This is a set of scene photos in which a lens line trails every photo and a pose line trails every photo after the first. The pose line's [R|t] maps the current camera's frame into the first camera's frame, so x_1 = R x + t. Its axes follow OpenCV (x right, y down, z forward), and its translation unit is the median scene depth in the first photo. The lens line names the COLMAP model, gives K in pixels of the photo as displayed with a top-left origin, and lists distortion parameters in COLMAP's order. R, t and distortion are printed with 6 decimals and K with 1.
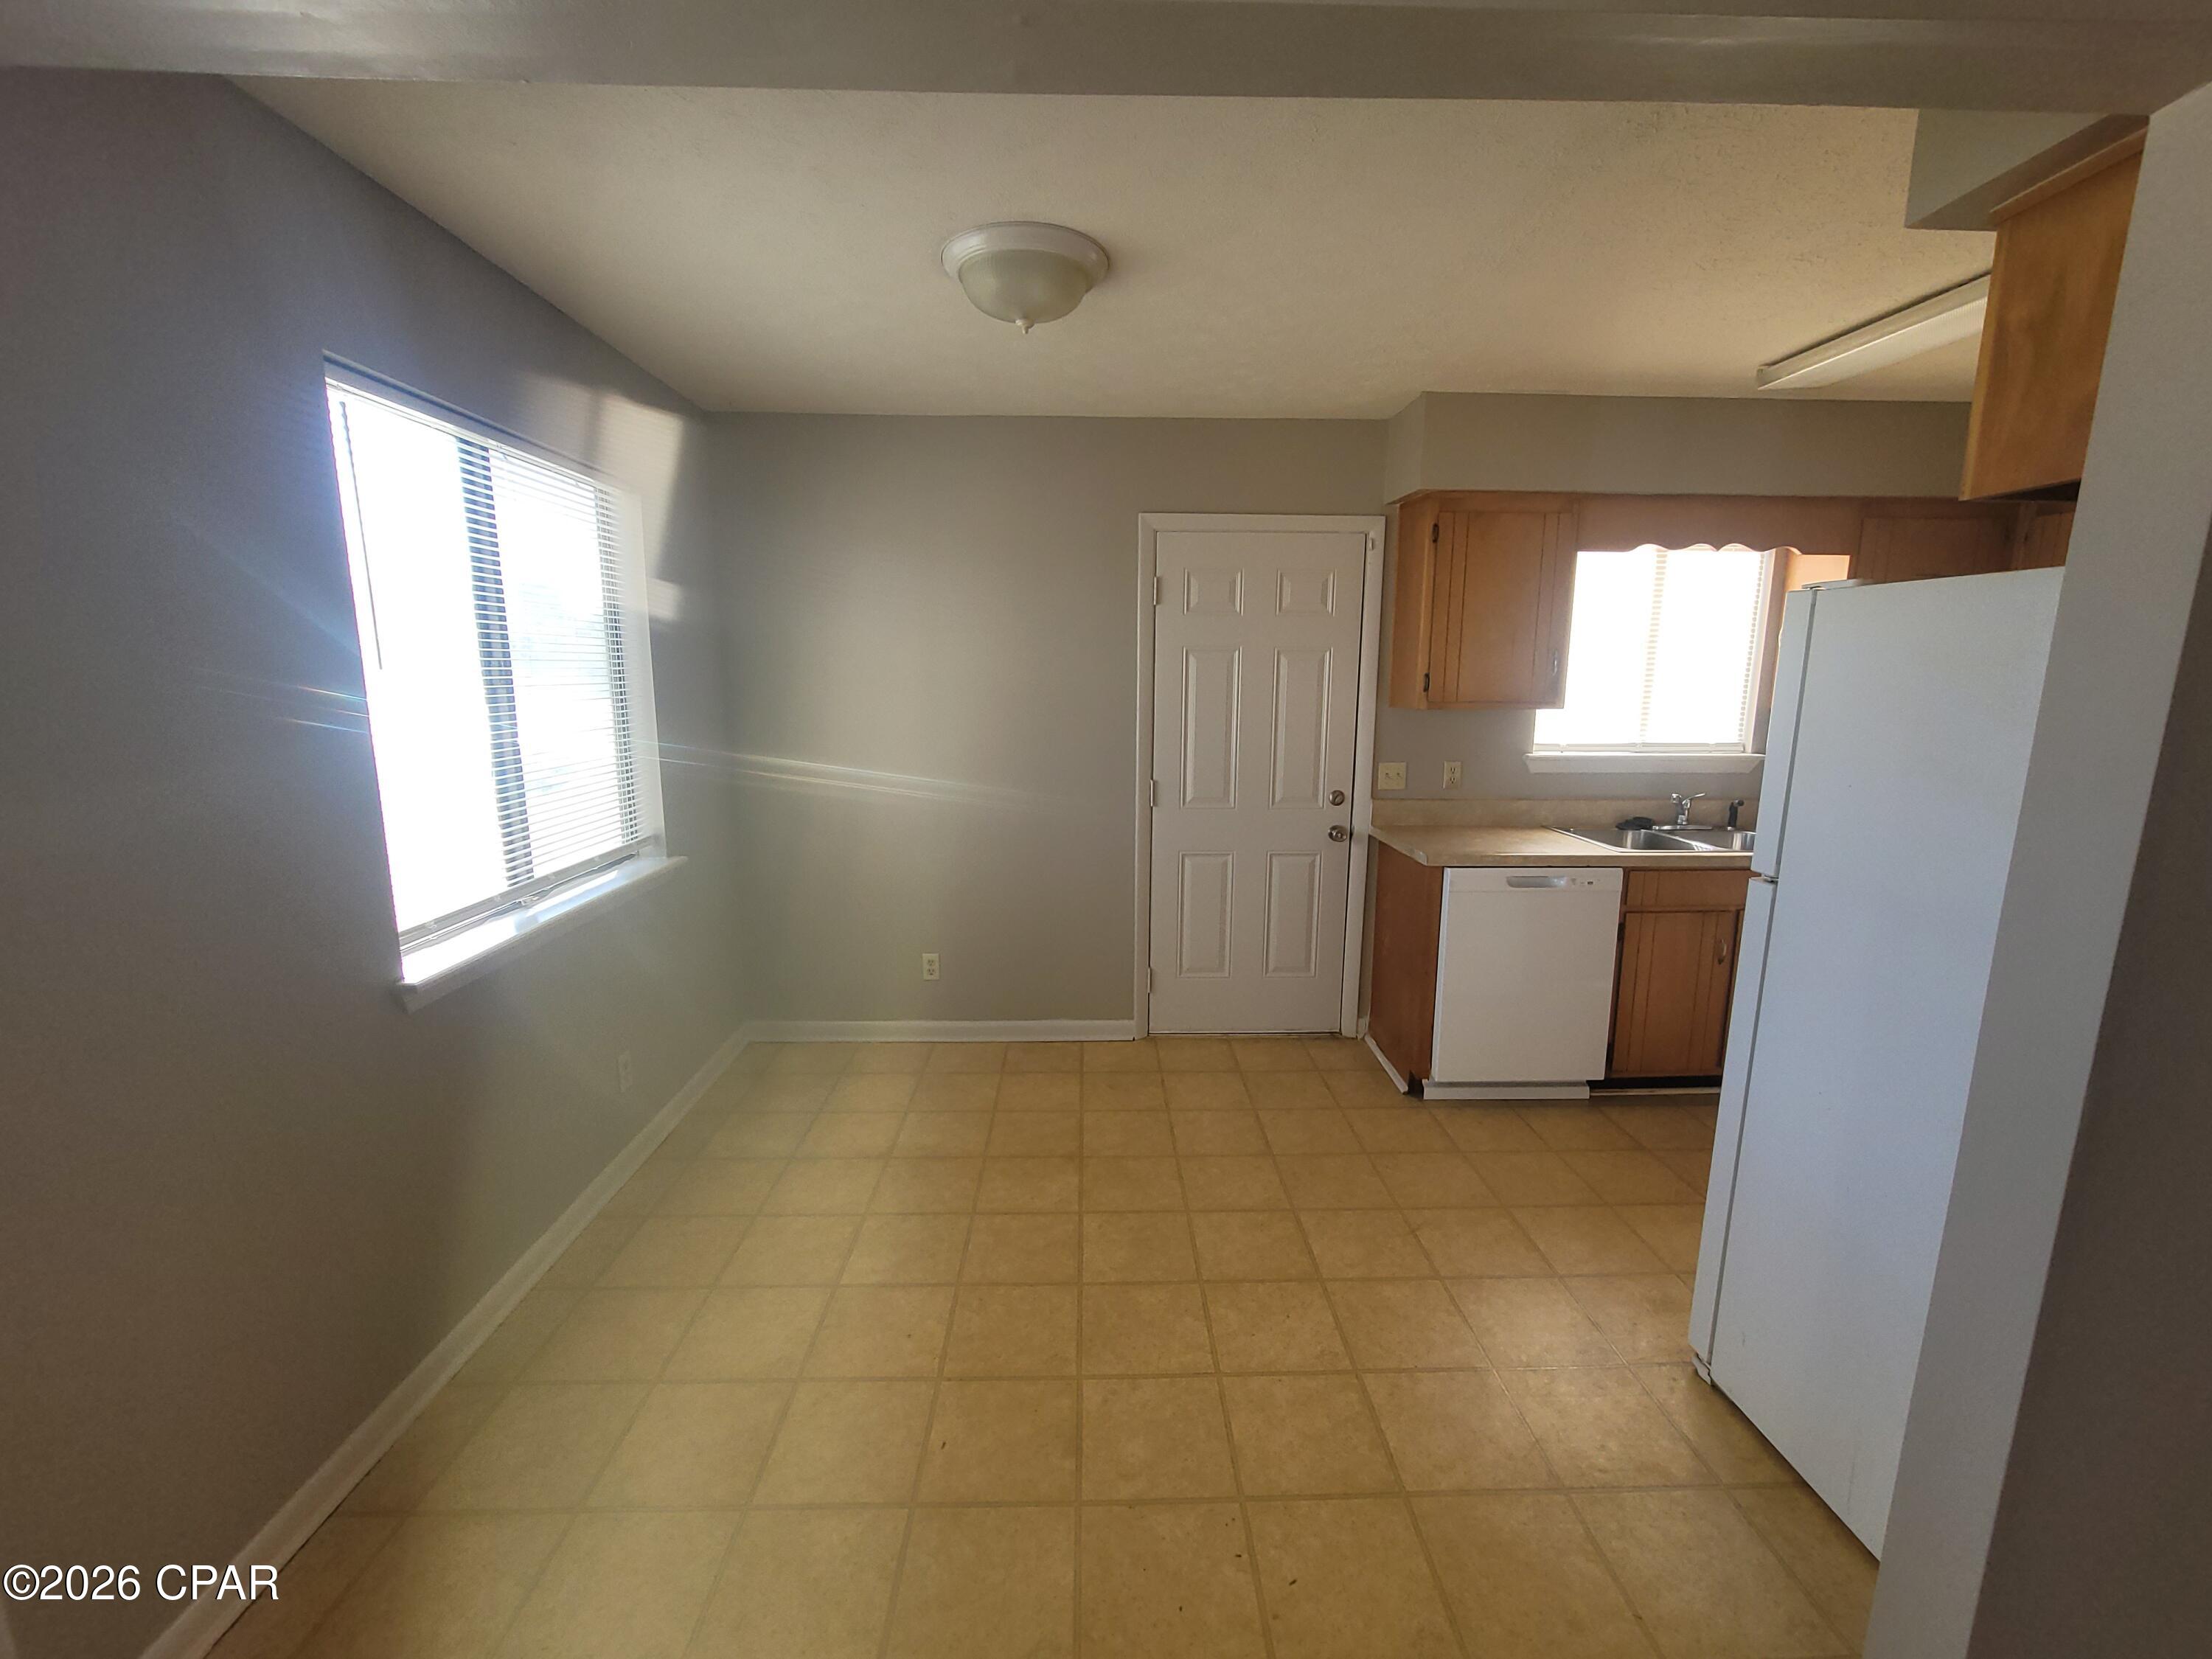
lens RADIAL K [[902.8, 0, 1113.2], [0, 902.8, 827.8], [0, 0, 1]] dist [-0.002225, 0.000254]
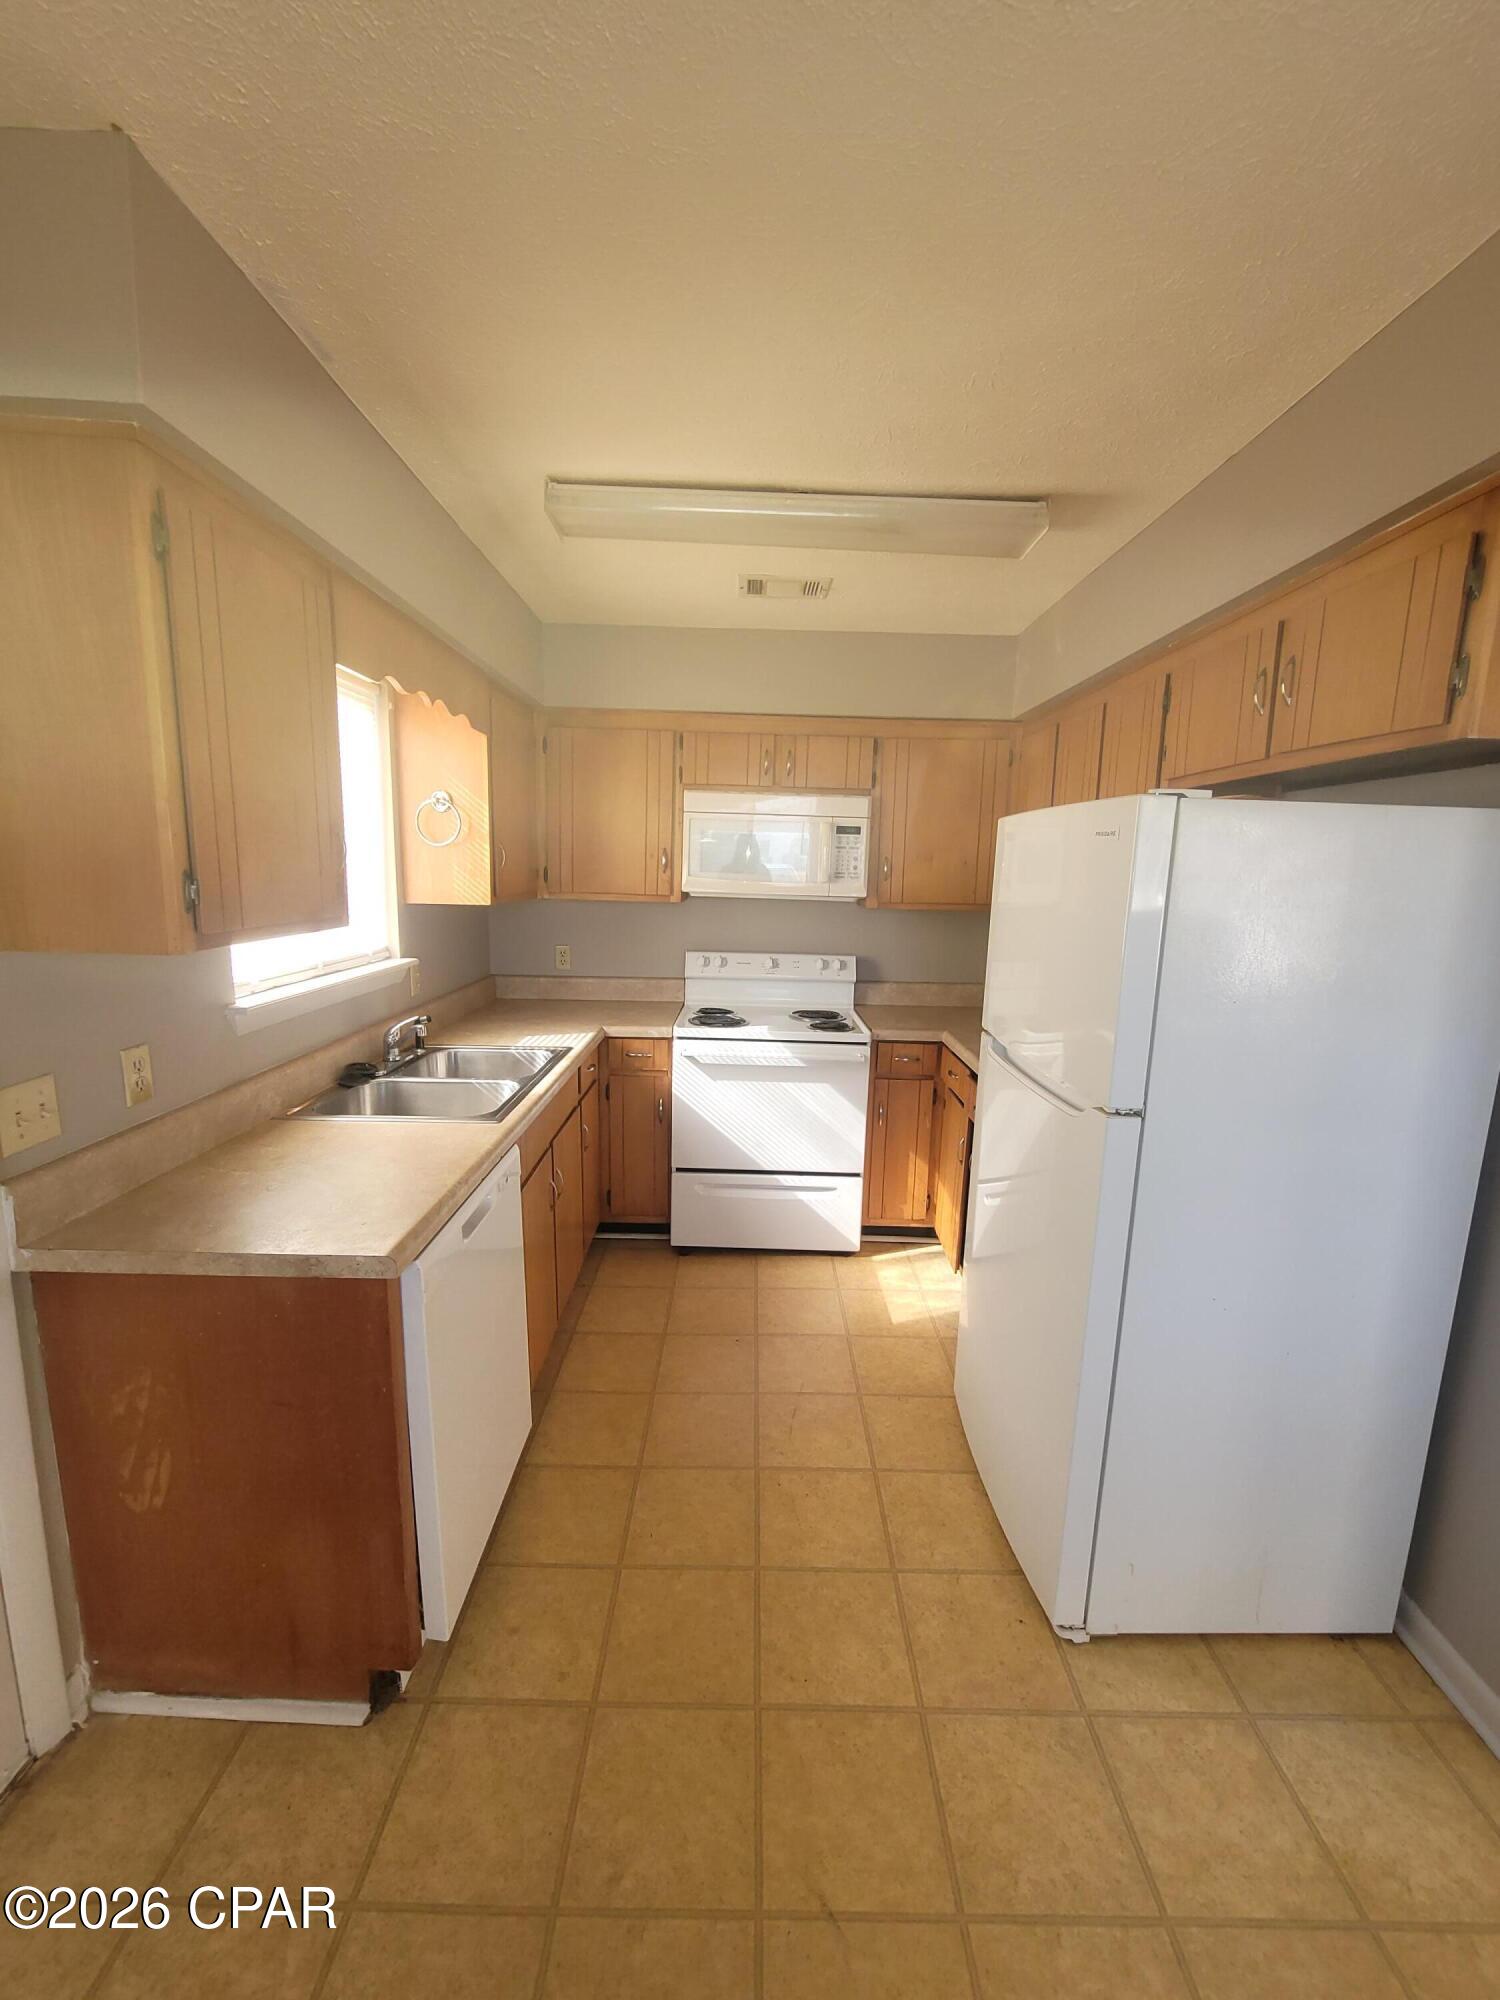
lens RADIAL K [[816.3, 0, 762.1], [0, 816.3, 1003.0], [0, 0, 1]] dist [-0.002225, 0.000254]
pose [[0.032568, -0.172681, 0.984439, -0.039616], [0.148616, 0.974849, 0.166082, -0.123976], [-0.988359, 0.140894, 0.057412, 0.662323]]
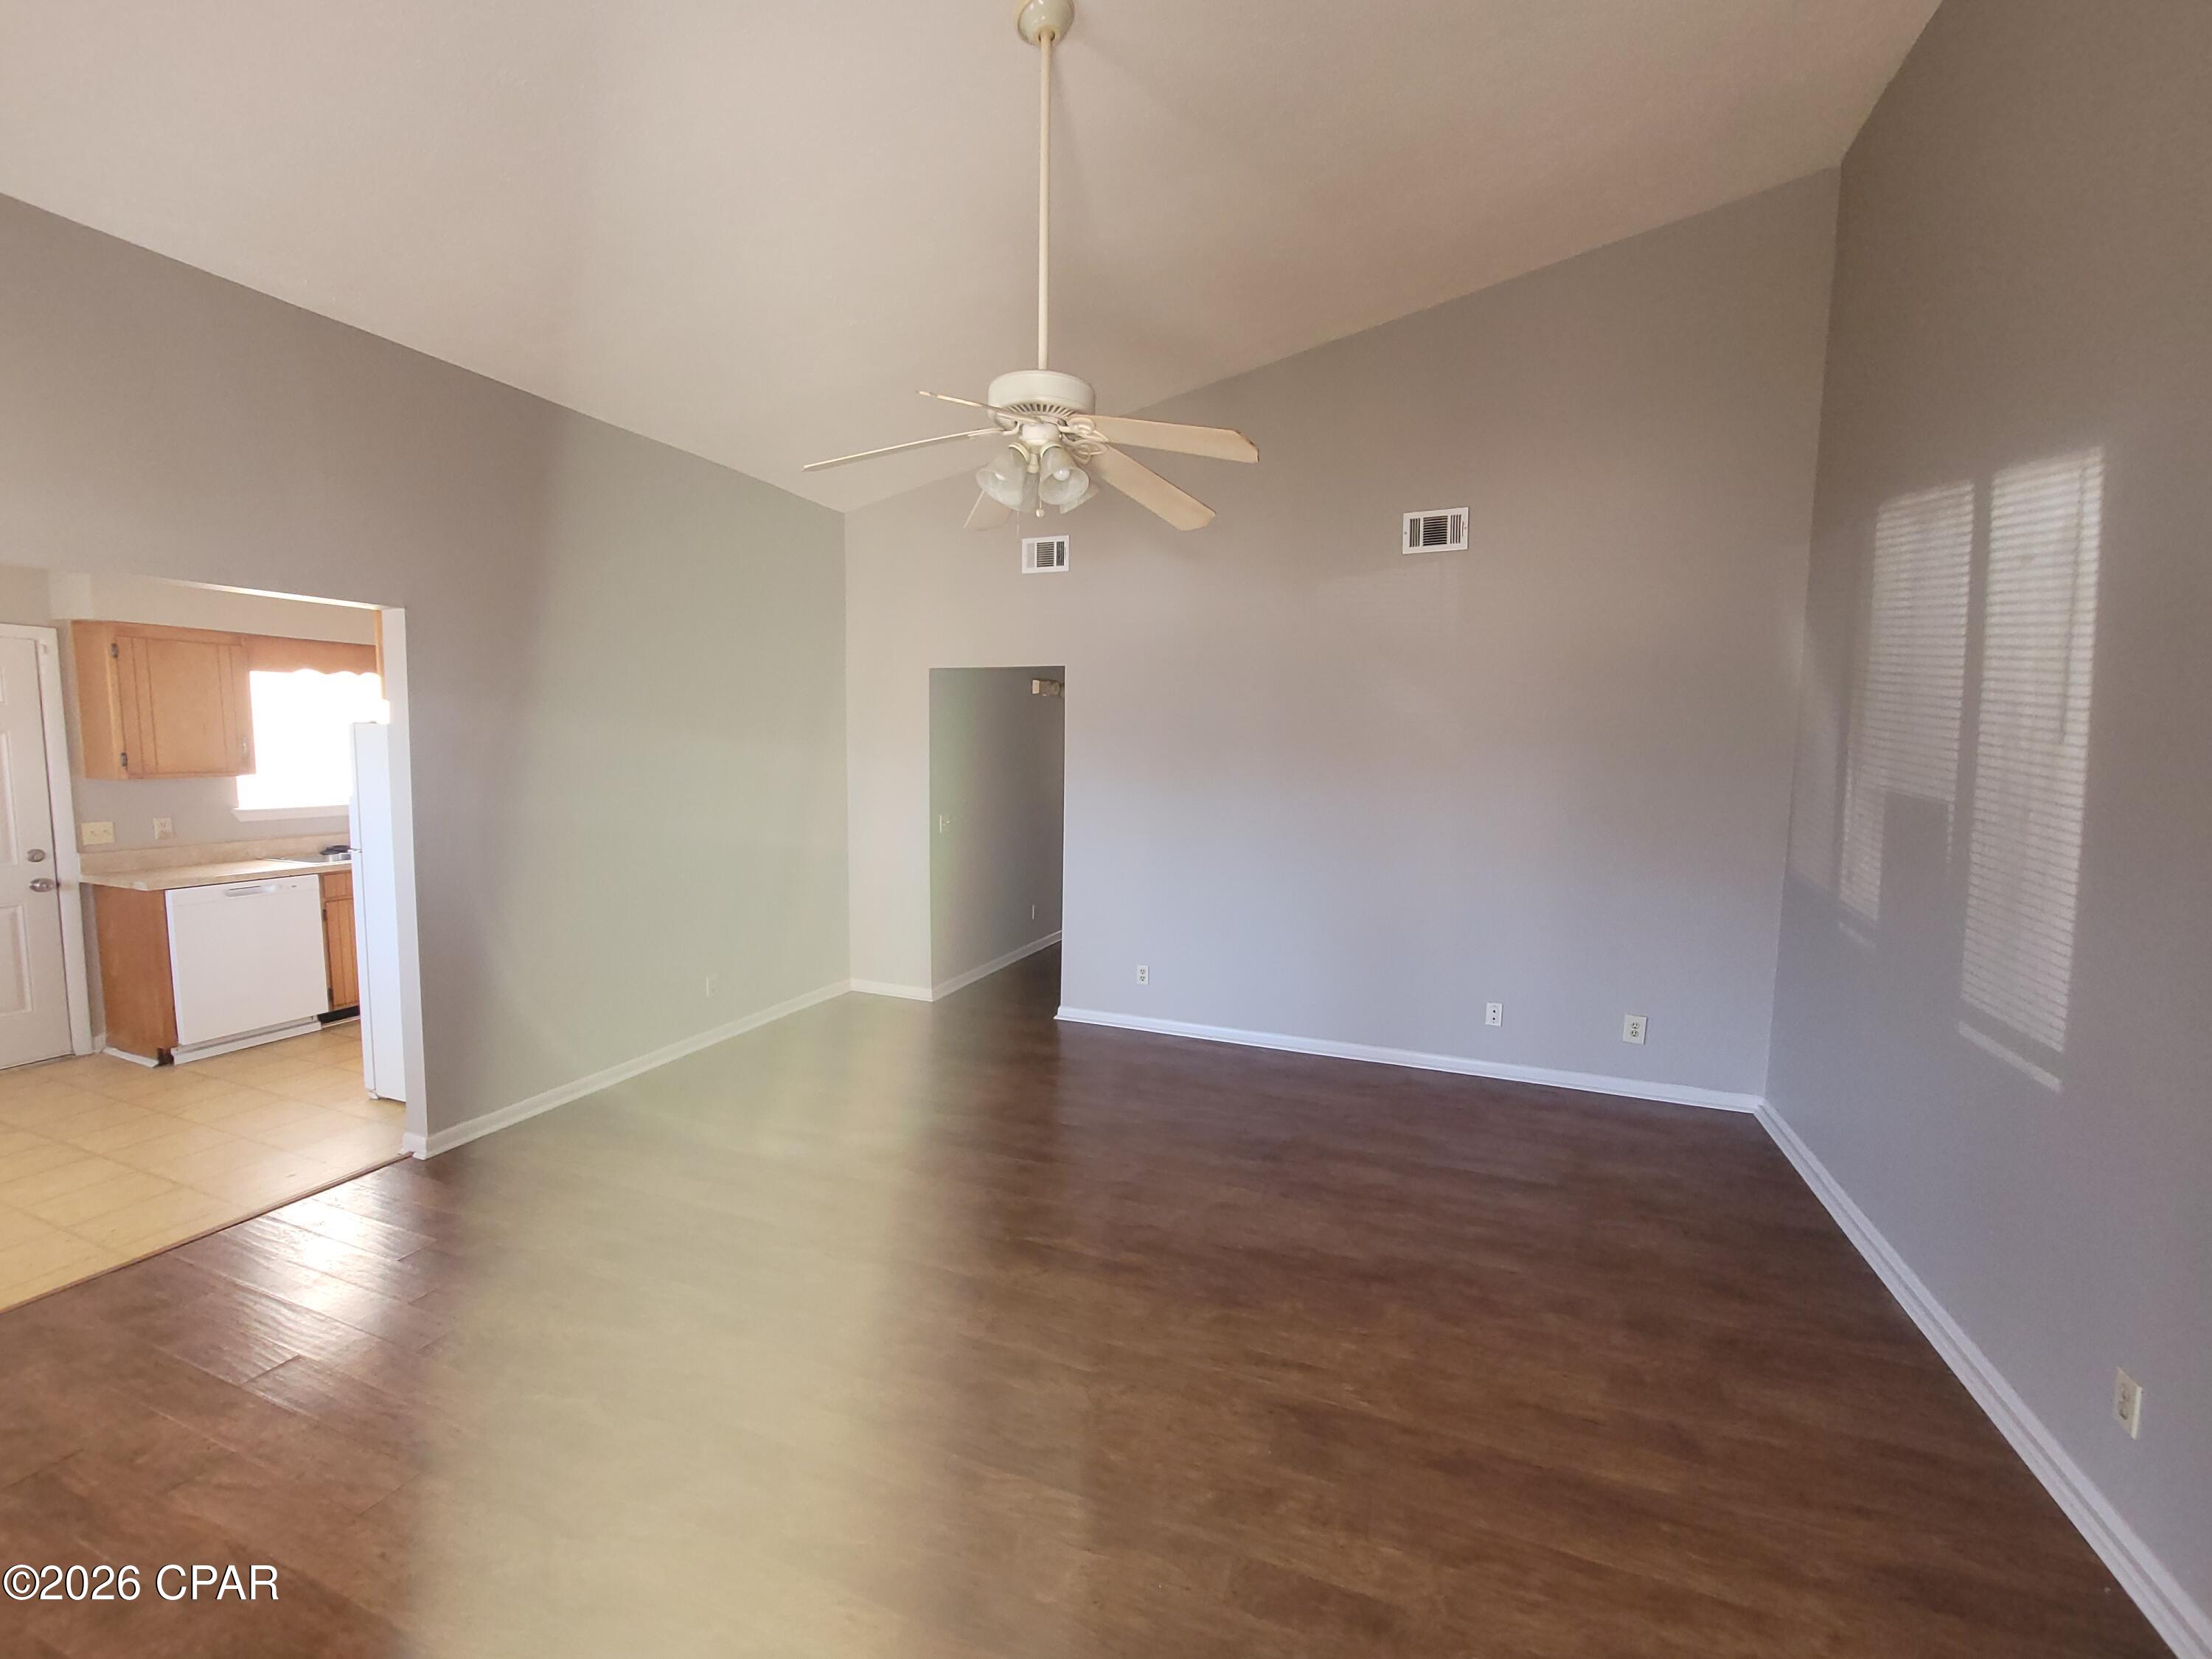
lens RADIAL K [[902.8, 0, 1113.2], [0, 902.8, 827.8], [0, 0, 1]] dist [-0.002225, 0.000254]
pose [[0.395281, -0.083482, 0.914759, -0.283166], [0.142060, 0.989436, 0.028911, 0.102109], [-0.907509, 0.118523, 0.402964, -0.799129]]
